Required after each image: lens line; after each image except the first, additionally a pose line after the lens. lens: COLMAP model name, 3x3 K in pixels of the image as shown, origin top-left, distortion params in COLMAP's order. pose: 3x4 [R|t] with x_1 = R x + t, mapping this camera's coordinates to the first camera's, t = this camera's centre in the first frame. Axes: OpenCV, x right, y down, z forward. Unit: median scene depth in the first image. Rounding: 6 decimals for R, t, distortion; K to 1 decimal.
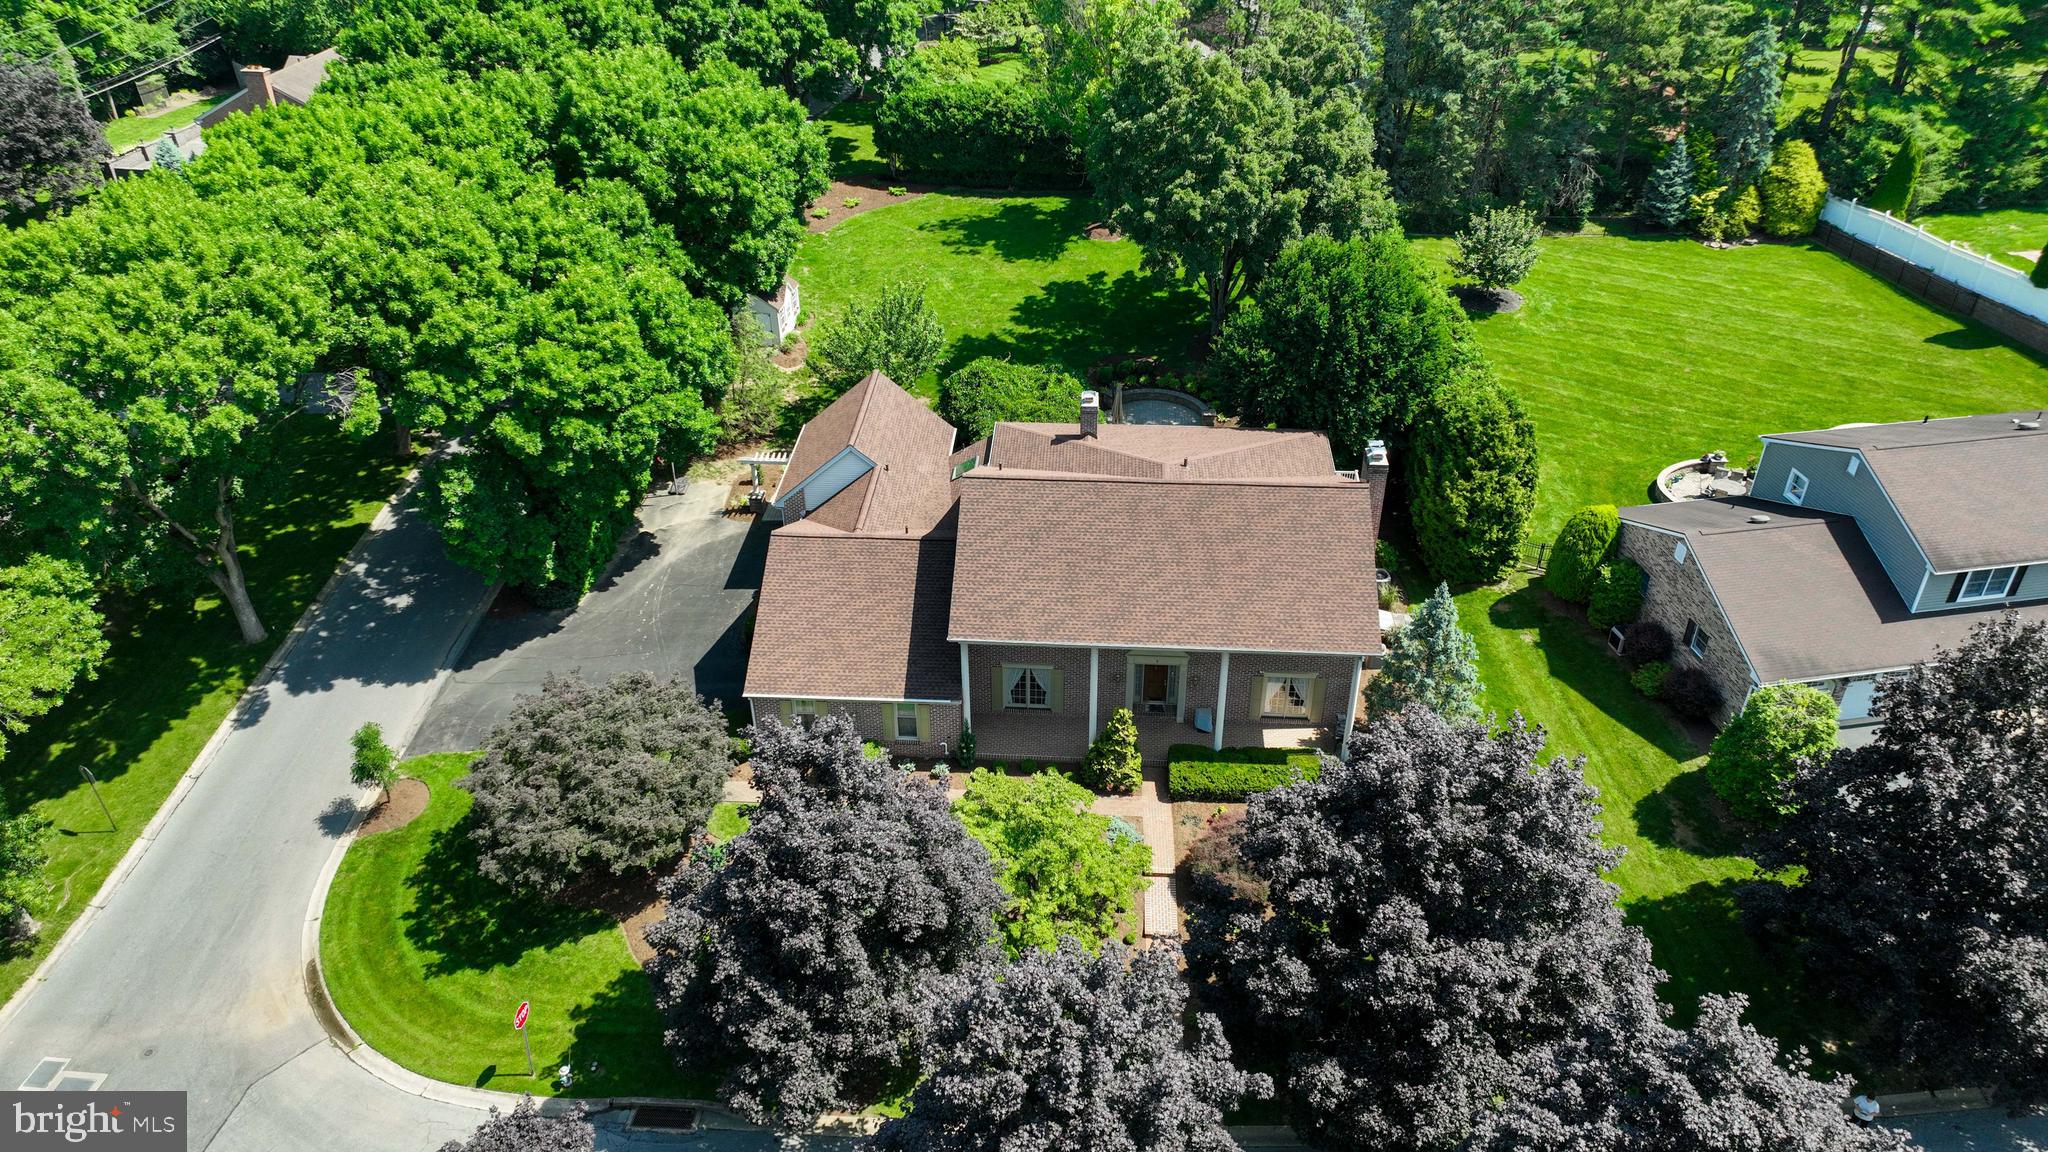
lens RADIAL K [[1430.9, 0, 1024.0], [0, 1430.9, 576.0], [0, 0, 1]] dist [0.003698, 0.002792]
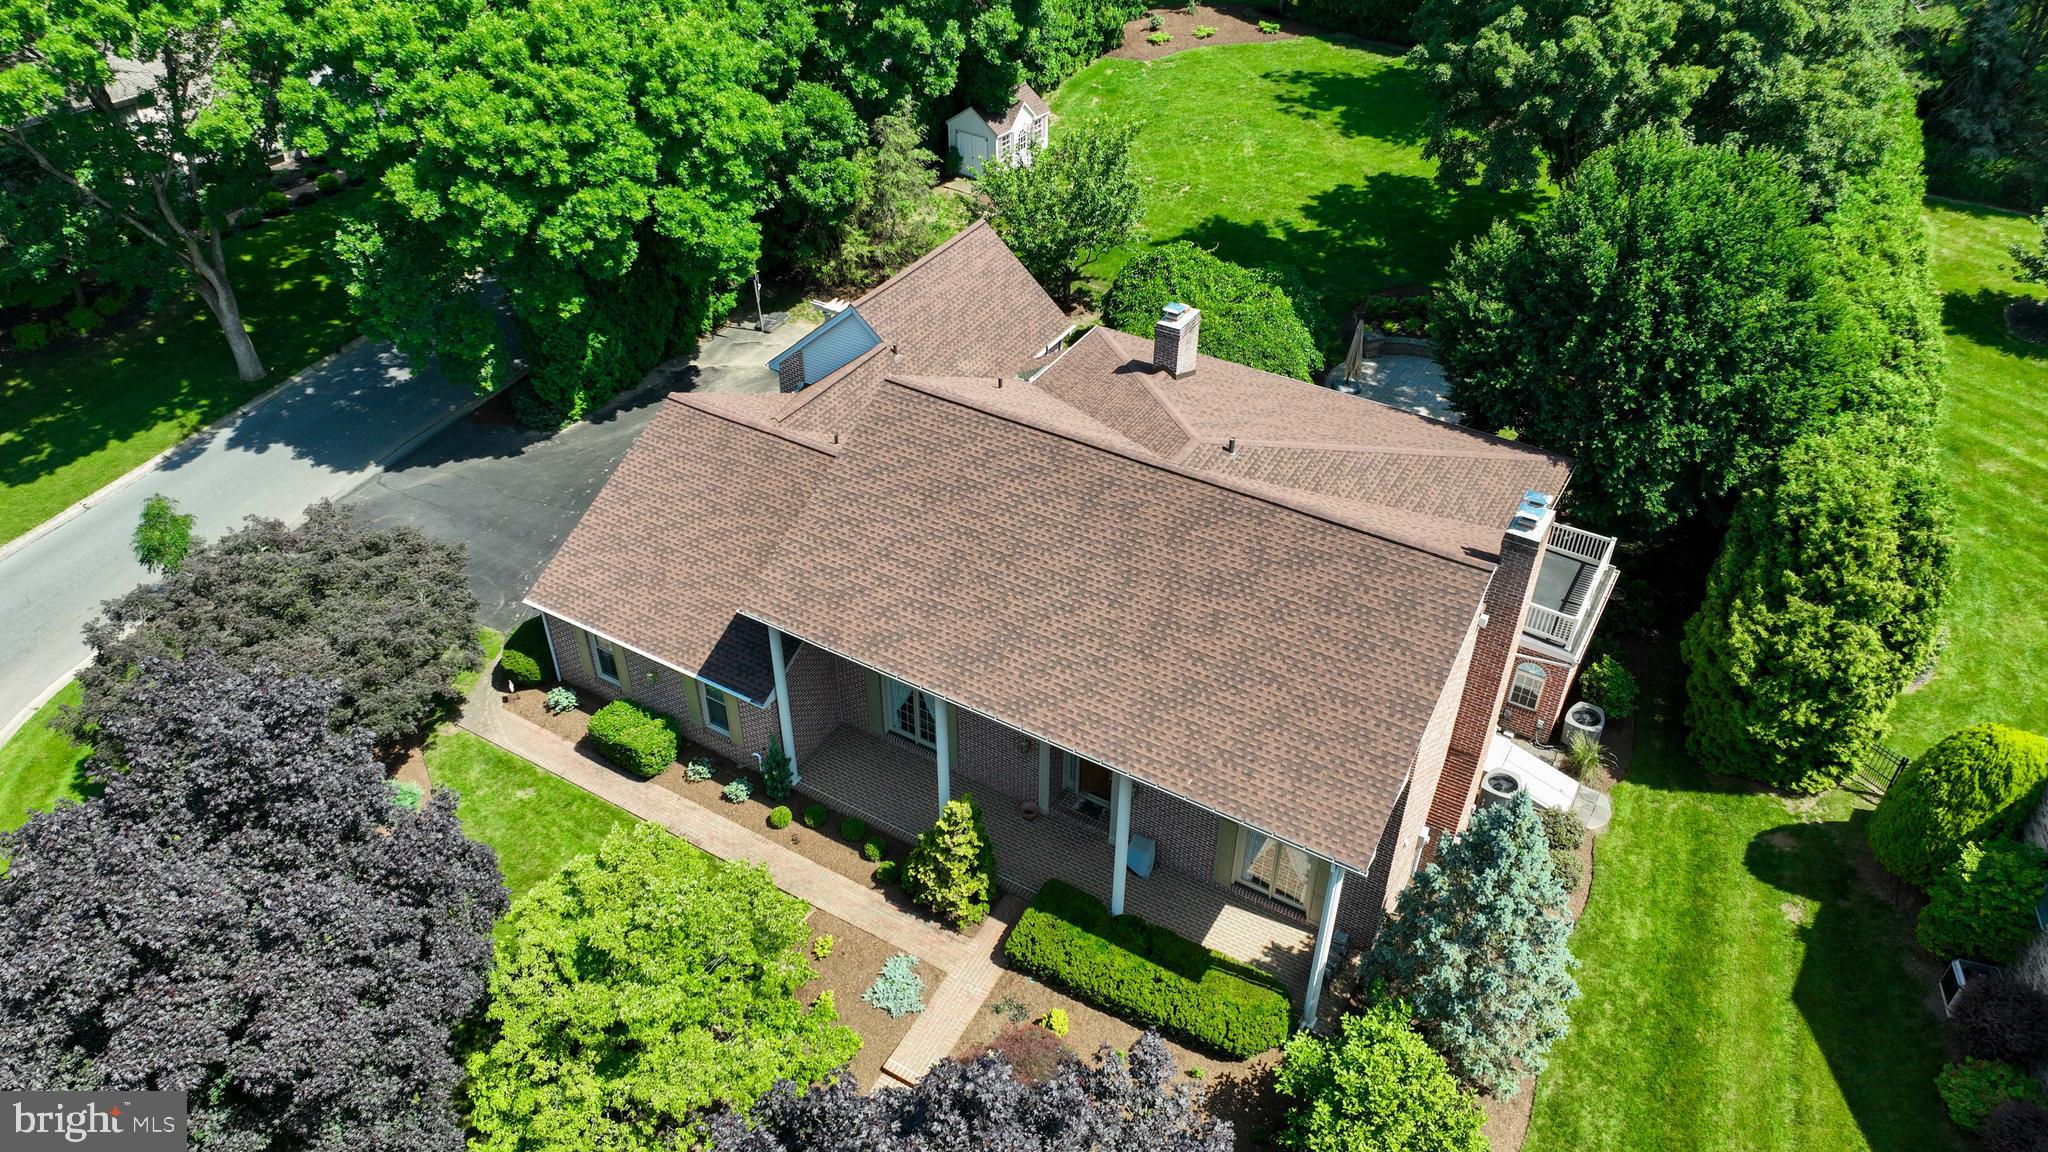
lens RADIAL K [[1430.9, 0, 1024.0], [0, 1430.9, 576.0], [0, 0, 1]] dist [0.003698, 0.002792]
pose [[0.889851, 0.285244, -0.356090, 0.240107], [-0.259798, 0.958368, 0.118473, -0.068026], [0.375059, -0.012912, 0.926911, 0.366033]]
